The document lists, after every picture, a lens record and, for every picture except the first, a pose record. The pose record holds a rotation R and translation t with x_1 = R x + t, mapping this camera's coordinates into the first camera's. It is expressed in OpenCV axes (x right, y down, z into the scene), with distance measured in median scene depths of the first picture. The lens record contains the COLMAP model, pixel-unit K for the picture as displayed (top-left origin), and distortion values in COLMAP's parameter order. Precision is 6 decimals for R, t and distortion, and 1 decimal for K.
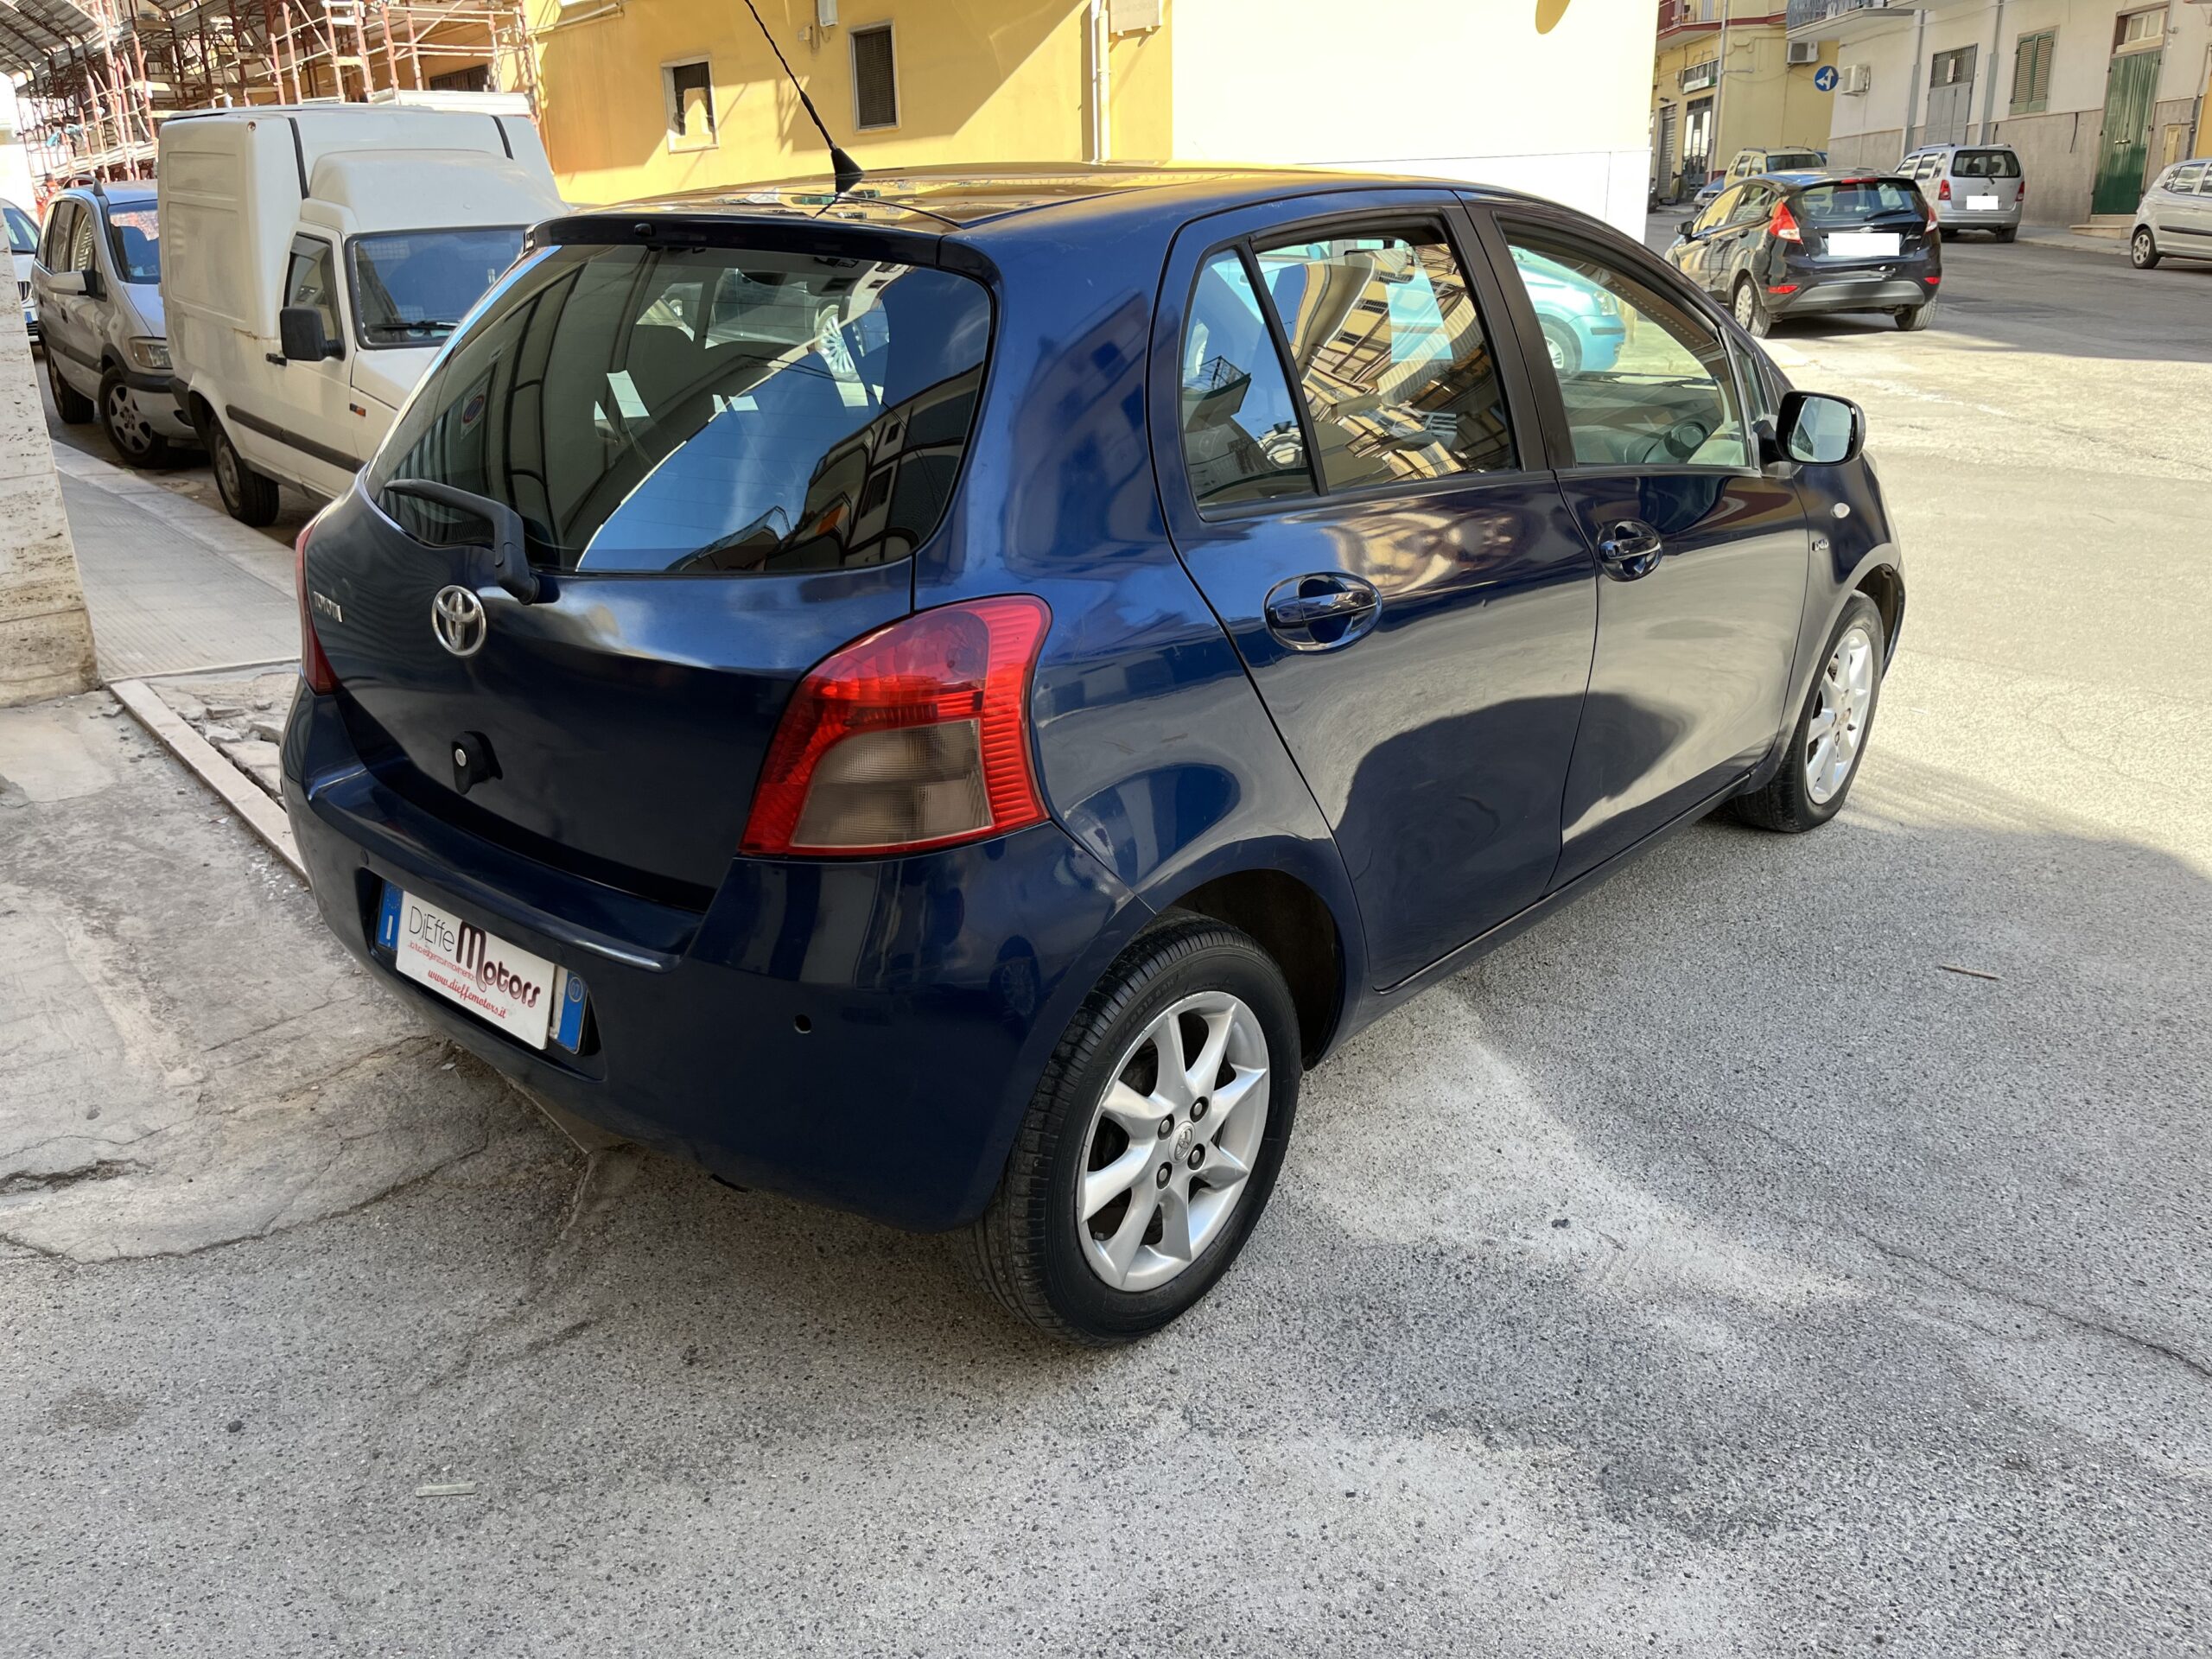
lens RADIAL K [[1684.1, 0, 1093.4], [0, 1684.1, 822.9], [0, 0, 1]] dist [0.092075, -0.138110]
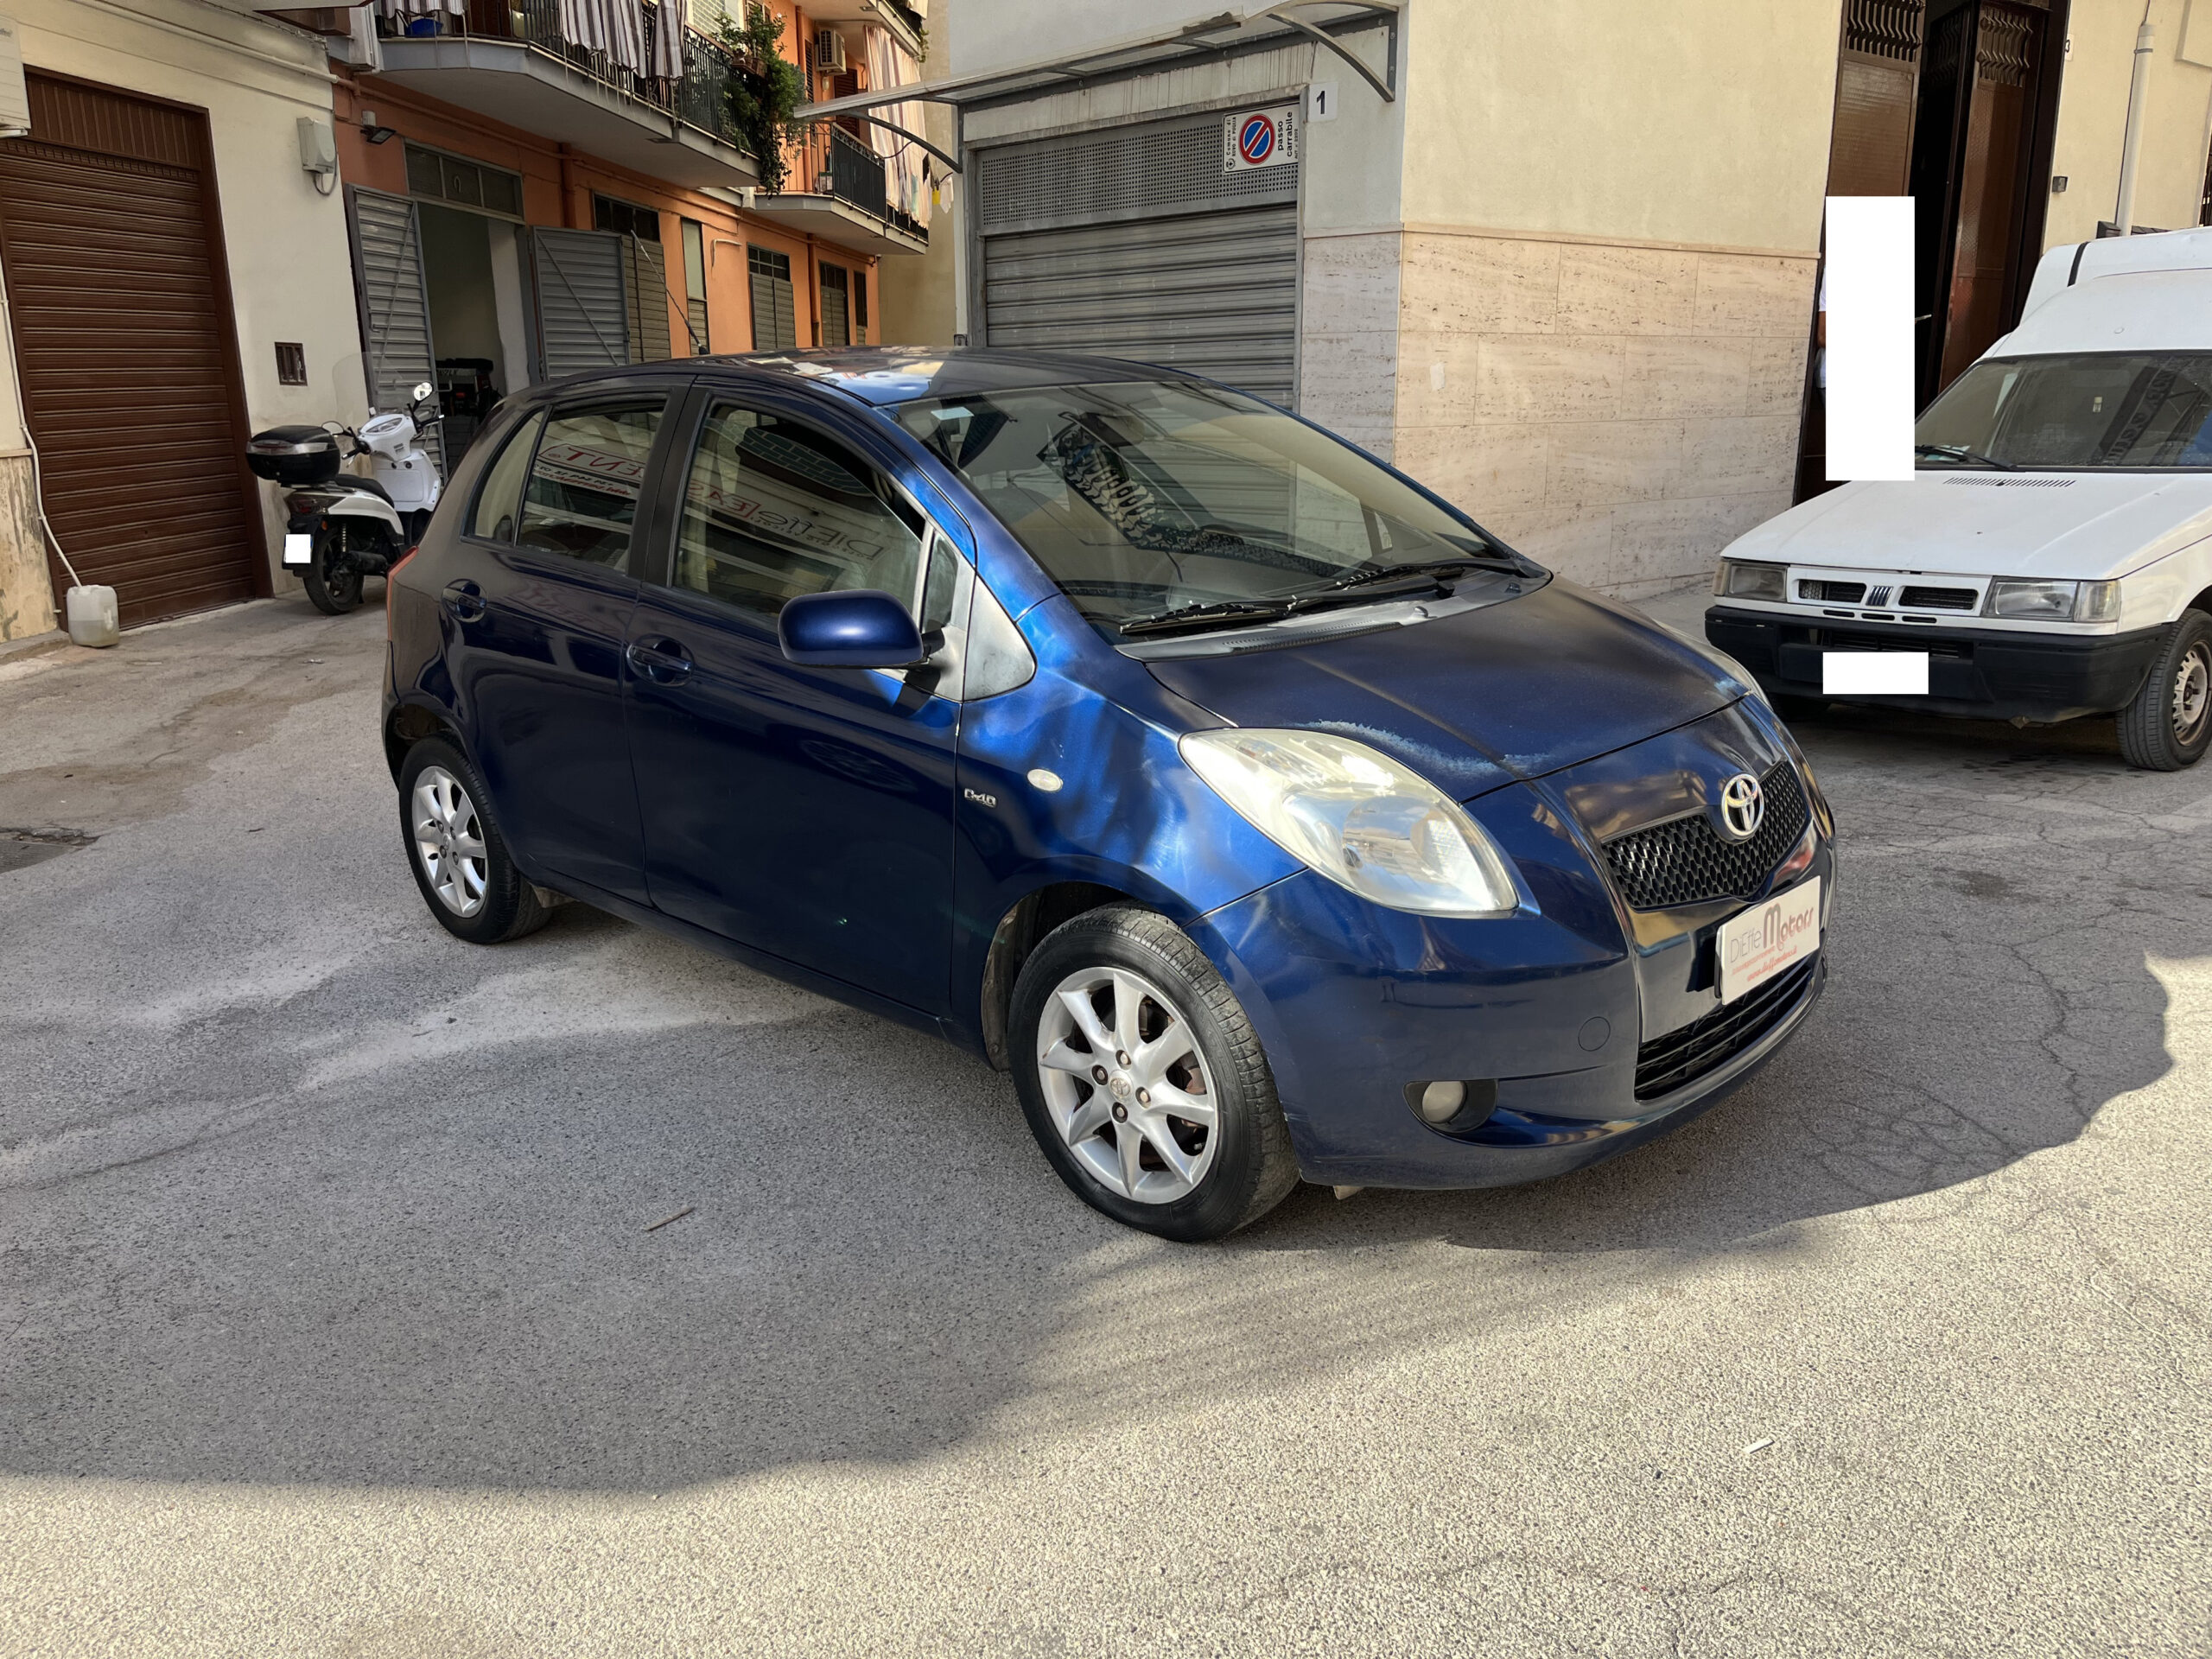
lens RADIAL K [[1687.9, 0, 1087.2], [0, 1687.9, 832.8], [0, 0, 1]] dist [0.050691, -0.061273]
pose [[-0.048614, 0.287125, -0.956659, 1.473902], [-0.317785, 0.903575, 0.287342, -0.486418], [0.946916, 0.317981, 0.047318, 1.237118]]
